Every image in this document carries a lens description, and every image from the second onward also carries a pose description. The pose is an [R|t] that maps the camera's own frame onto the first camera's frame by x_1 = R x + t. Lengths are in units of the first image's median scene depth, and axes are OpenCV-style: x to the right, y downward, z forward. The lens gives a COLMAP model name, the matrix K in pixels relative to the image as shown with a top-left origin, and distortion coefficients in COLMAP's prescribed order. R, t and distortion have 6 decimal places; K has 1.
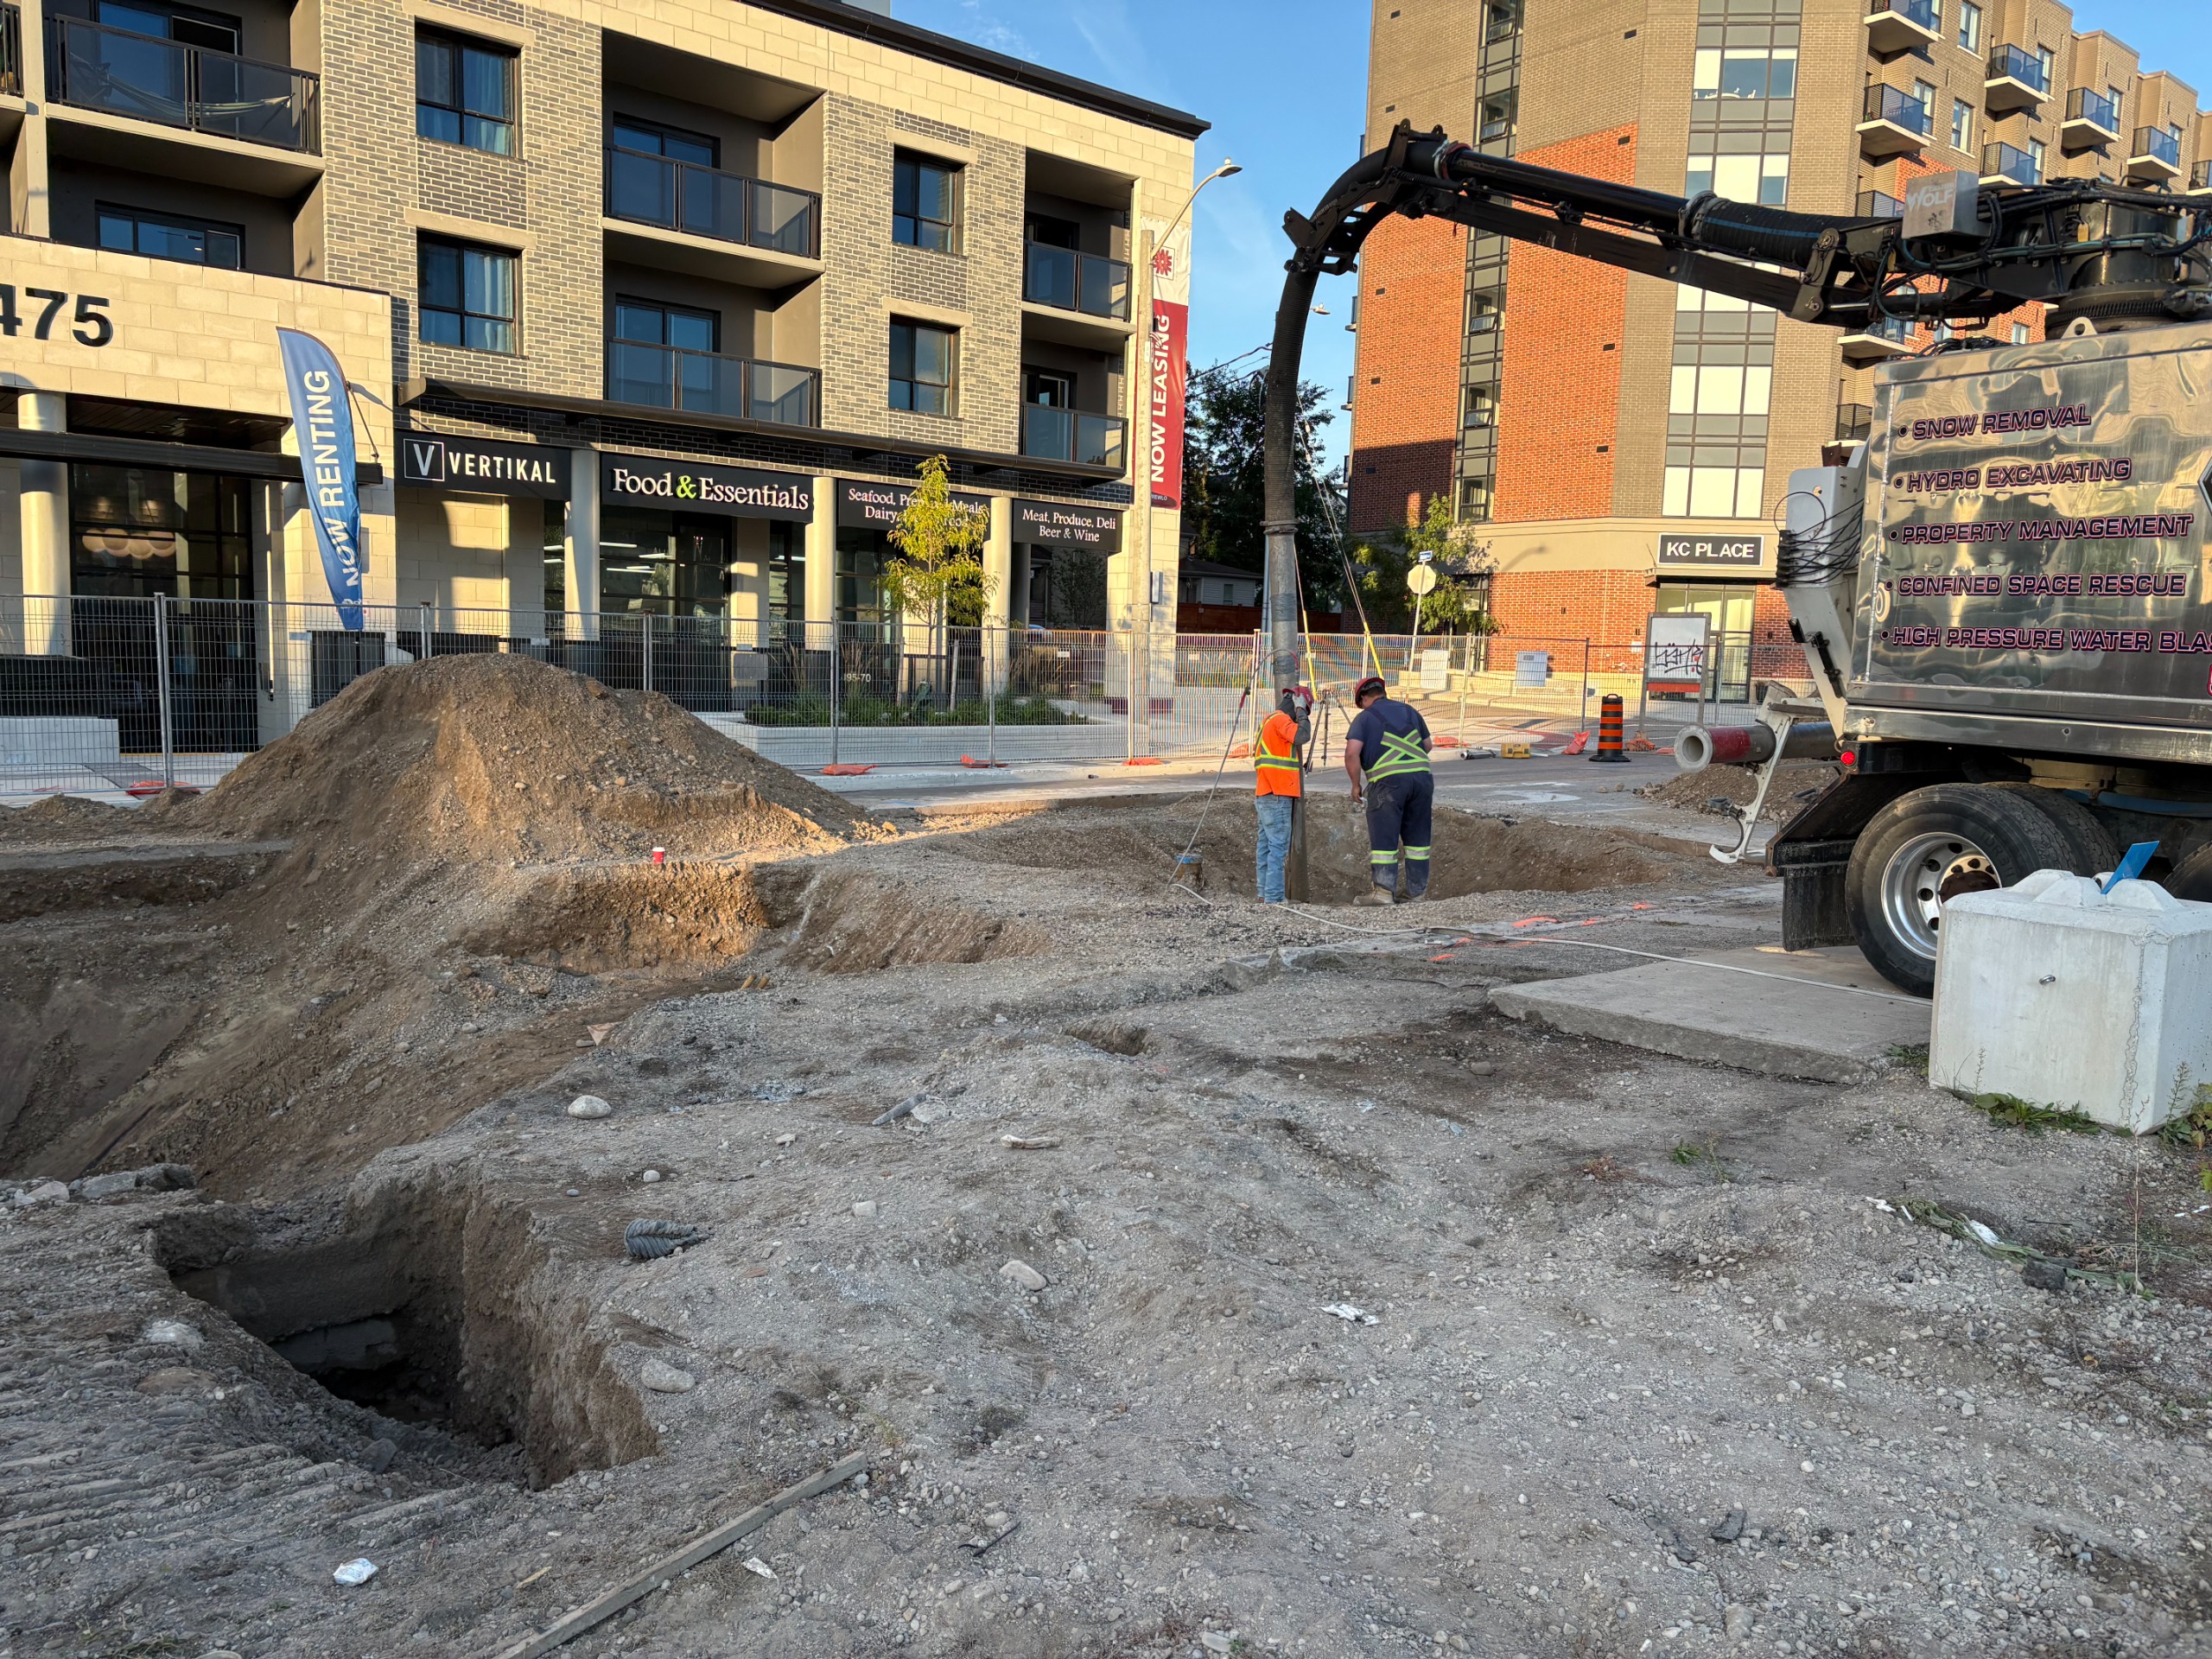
lens RADIAL K [[1665.7, 0, 1128.1], [0, 1665.7, 849.7], [0, 0, 1]] dist [0.051626, -0.053463]
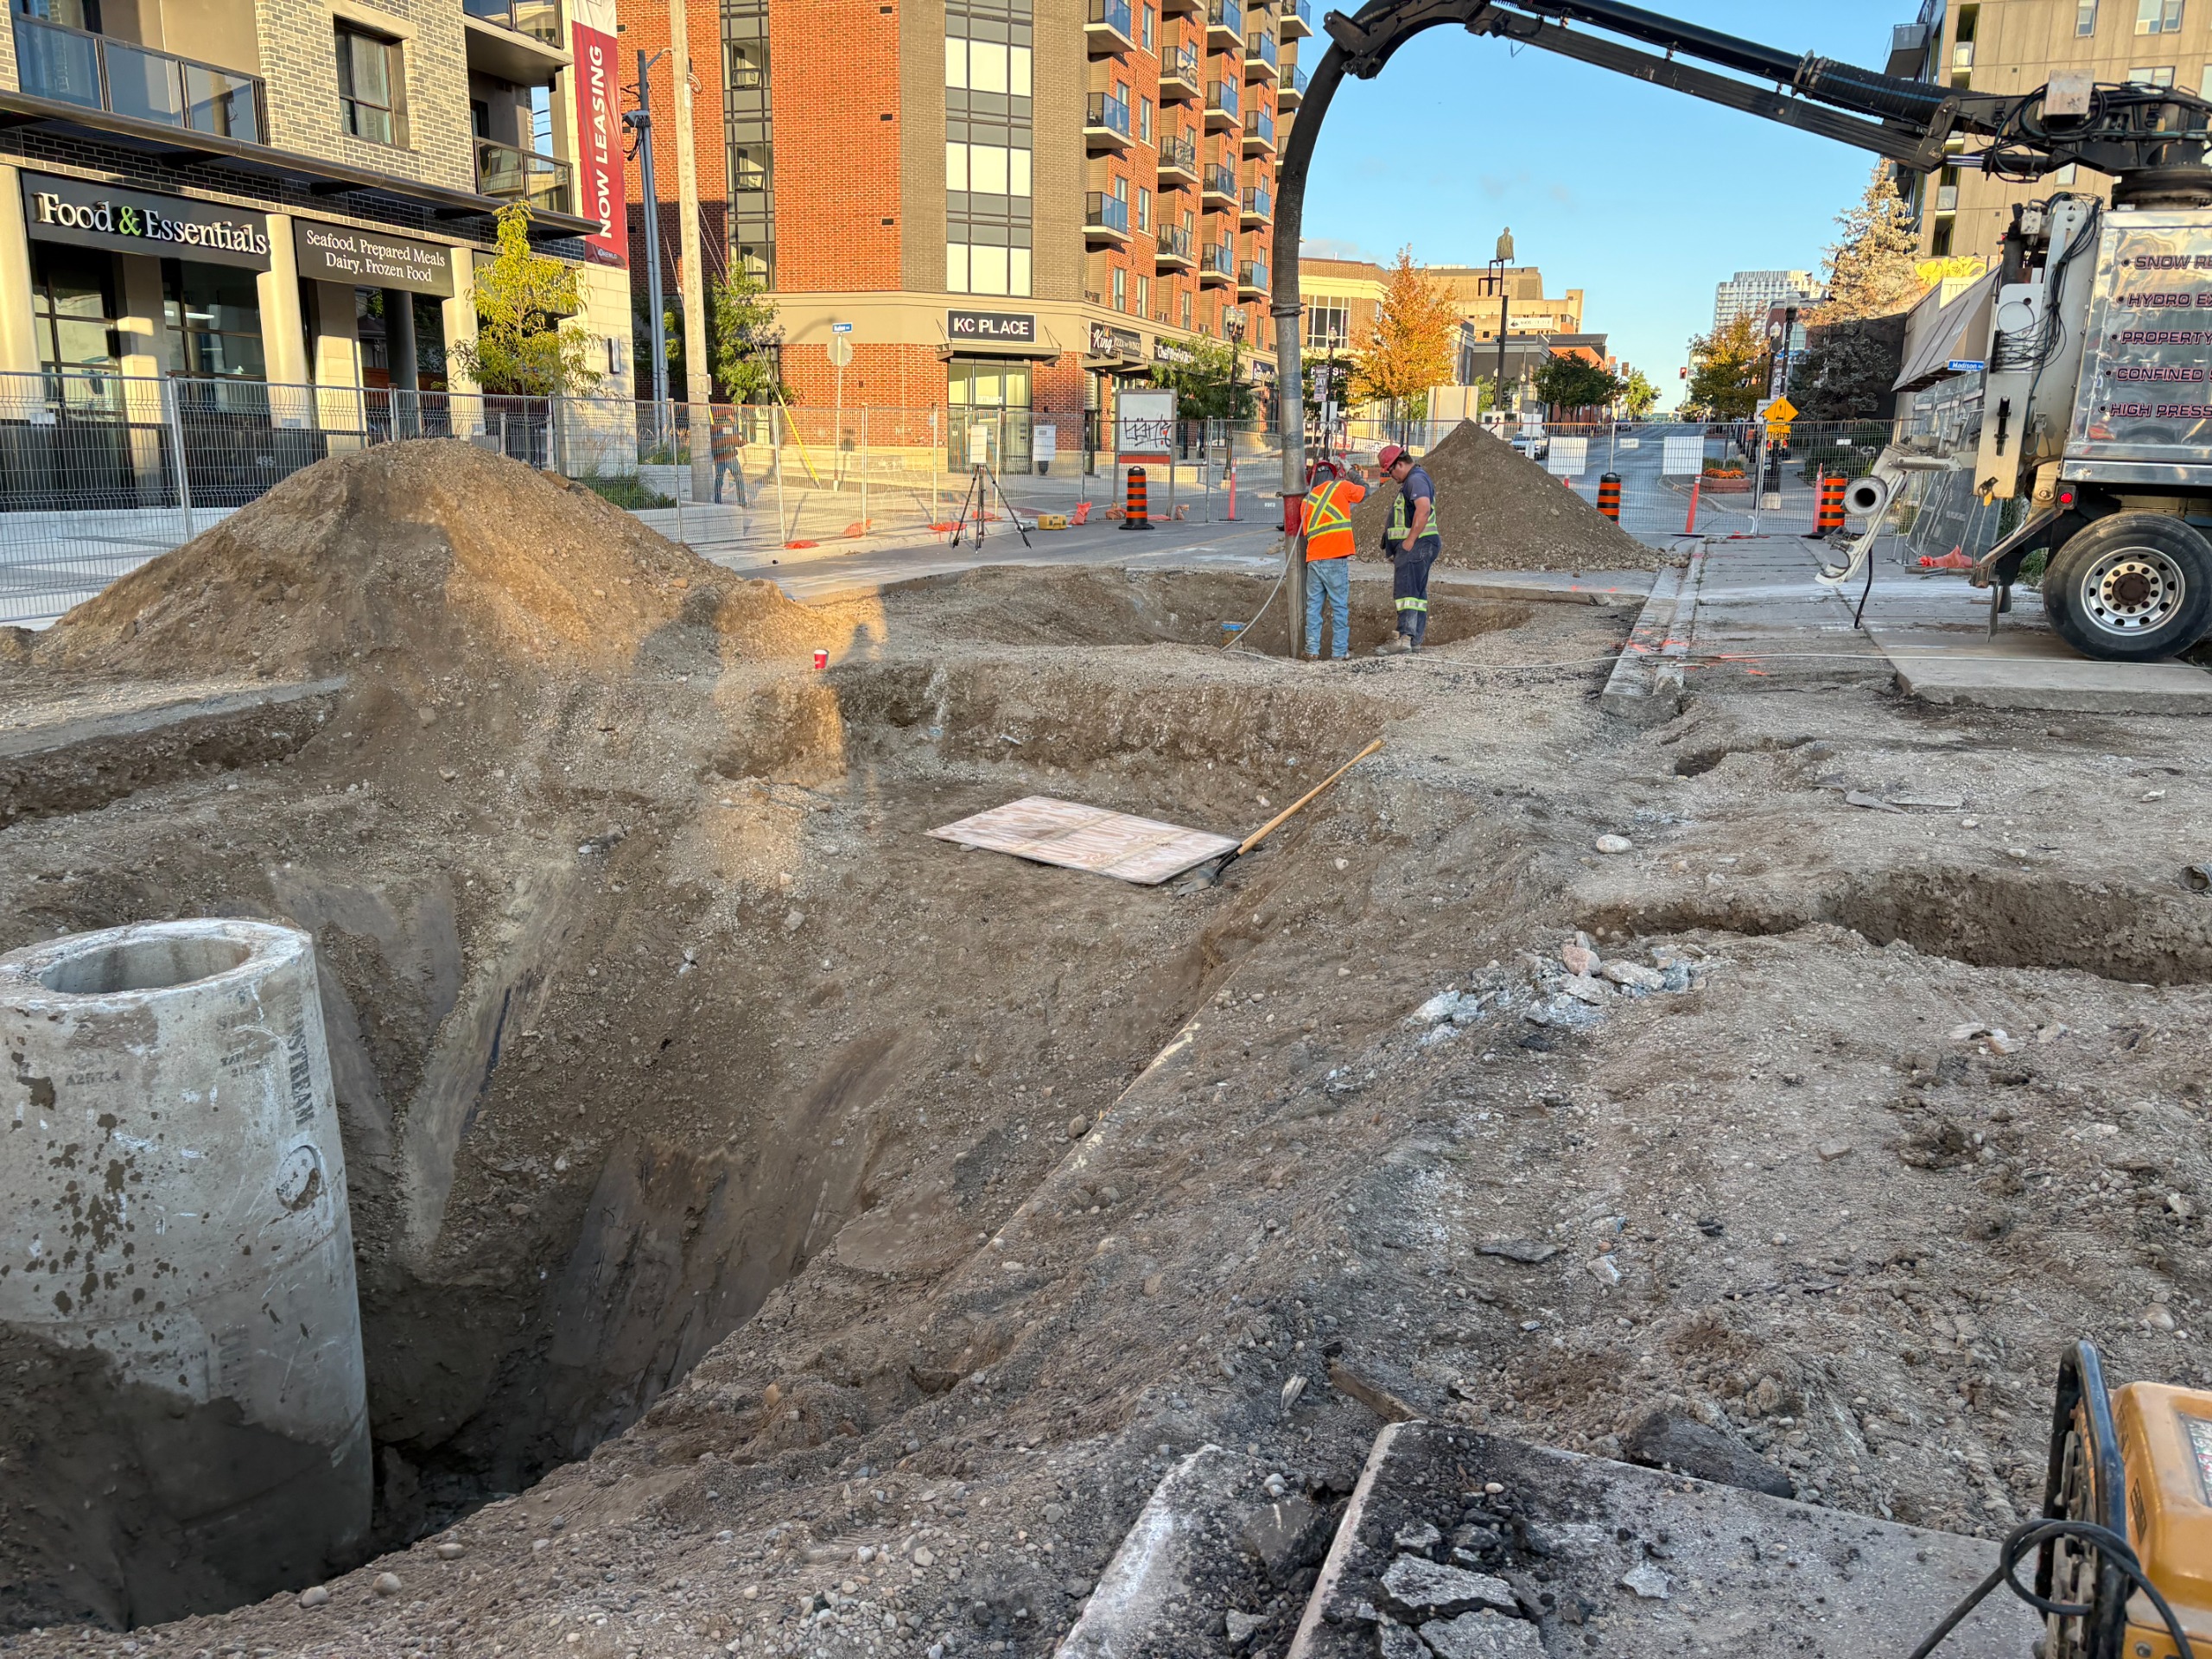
lens RADIAL K [[1665.7, 0, 1118.7], [0, 1665.7, 828.2], [0, 0, 1]] dist [0.051626, -0.053463]
pose [[0.852921, -0.130681, 0.505419, -0.280183], [0.069926, 0.988036, 0.137463, -0.008611], [-0.517336, -0.081903, 0.851854, 0.050214]]
